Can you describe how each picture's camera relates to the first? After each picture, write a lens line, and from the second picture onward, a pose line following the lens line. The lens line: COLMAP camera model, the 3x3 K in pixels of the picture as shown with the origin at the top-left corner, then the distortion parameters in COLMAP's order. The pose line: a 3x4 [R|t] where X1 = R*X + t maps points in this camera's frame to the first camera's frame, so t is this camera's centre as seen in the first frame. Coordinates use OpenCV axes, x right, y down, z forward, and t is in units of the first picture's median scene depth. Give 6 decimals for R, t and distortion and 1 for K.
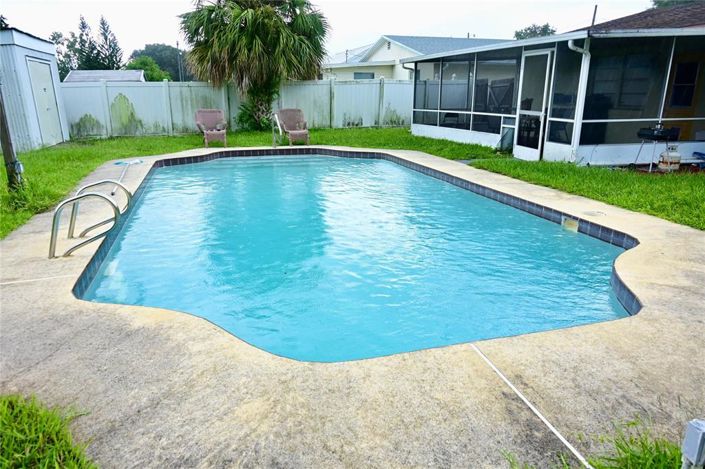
lens RADIAL K [[485.5, 0, 352.5], [0, 485.5, 234.5], [0, 0, 1]] dist [0.001029, -0.000129]
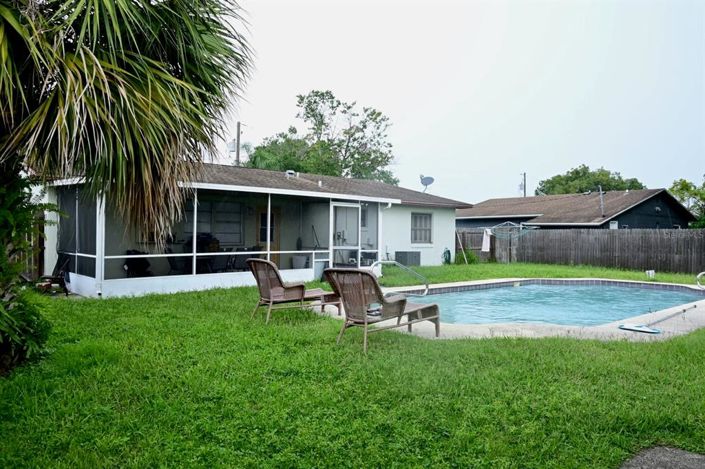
lens RADIAL K [[521.8, 0, 352.5], [0, 521.8, 234.5], [0, 0, 1]] dist [0.001311, 0.000371]
pose [[-0.419604, -0.001593, 0.907706, -0.834369], [0.246499, 0.962220, 0.115637, -0.401052], [-0.873597, 0.272270, -0.403358, 1.395664]]
